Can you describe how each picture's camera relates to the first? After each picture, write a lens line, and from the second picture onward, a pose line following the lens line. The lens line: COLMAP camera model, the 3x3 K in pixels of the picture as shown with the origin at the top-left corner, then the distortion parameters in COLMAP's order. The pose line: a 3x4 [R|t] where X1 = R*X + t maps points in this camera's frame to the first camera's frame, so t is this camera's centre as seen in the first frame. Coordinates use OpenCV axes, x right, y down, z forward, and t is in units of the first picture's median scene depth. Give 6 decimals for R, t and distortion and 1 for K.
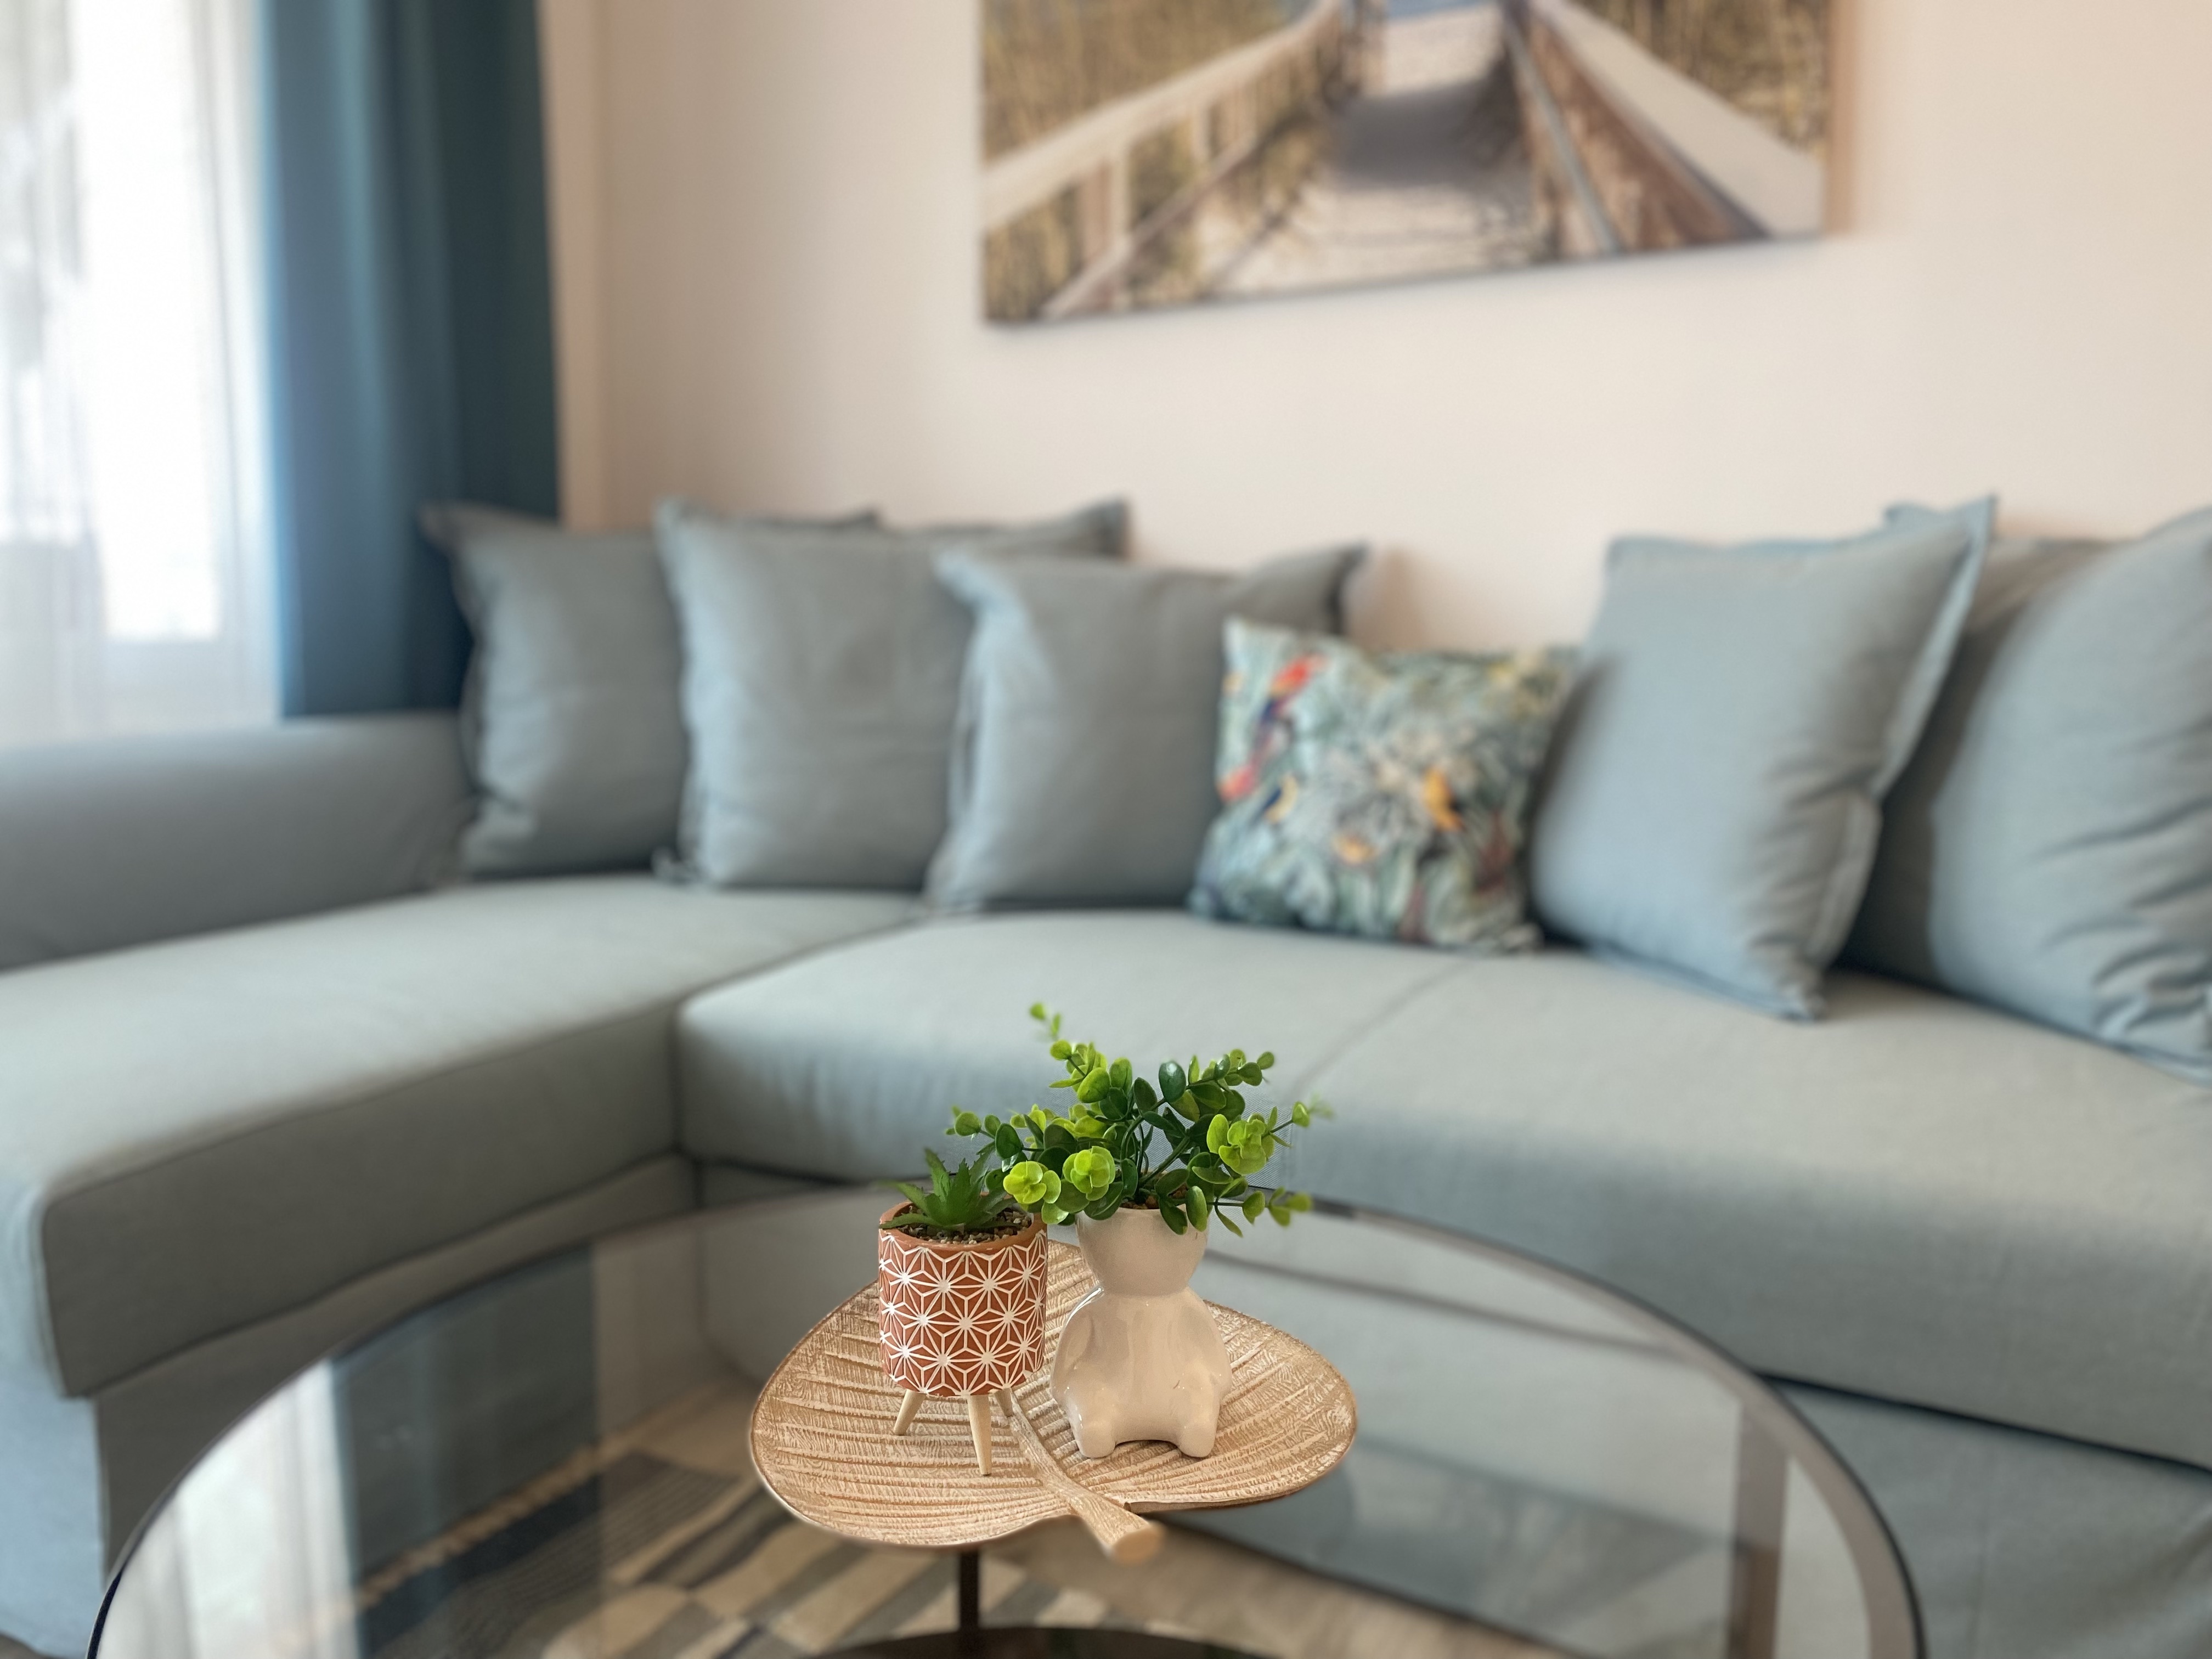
lens RADIAL K [[1701.8, 0, 1106.0], [0, 1701.8, 829.5], [0, 0, 1]] dist [0.005248, -0.000630]
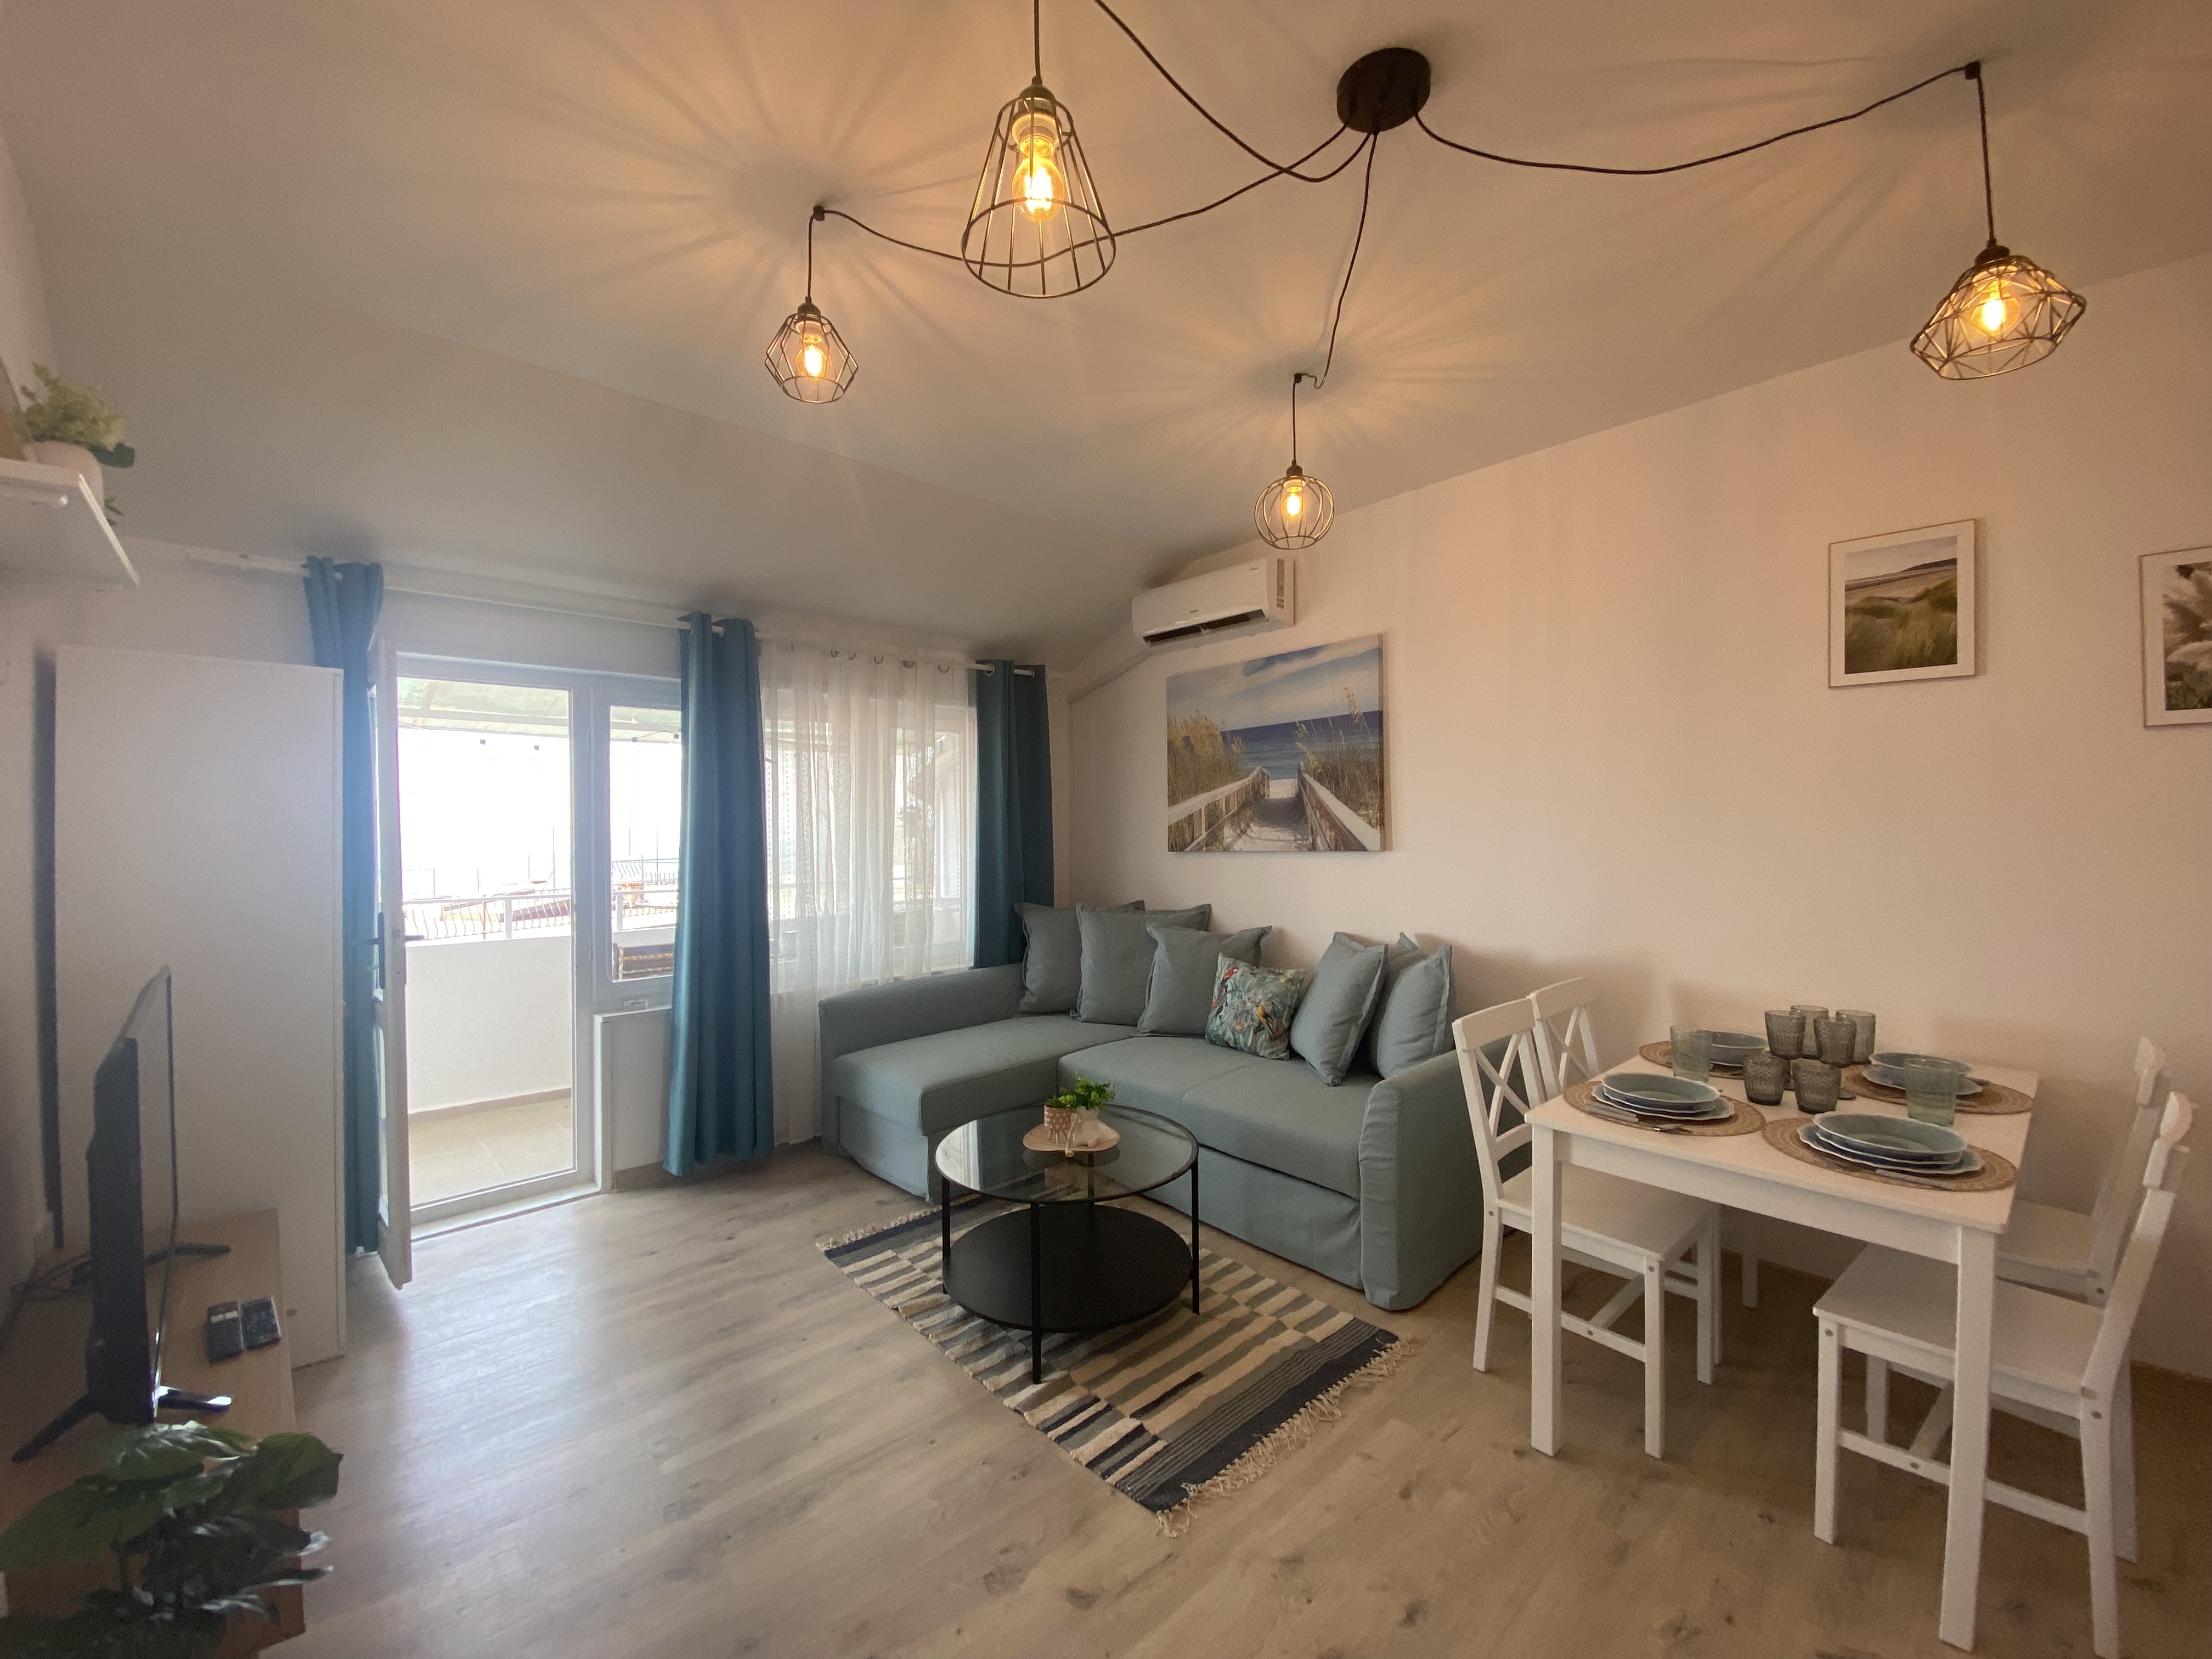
lens RADIAL K [[891.7, 0, 1100.0], [0, 891.7, 826.5], [0, 0, 1]] dist [0.022690, -0.021547]
pose [[0.948441, -0.013070, -0.316683, 0.424587], [-0.026446, 0.992402, -0.120159, -0.155729], [0.315847, 0.122339, 0.940890, -0.837537]]
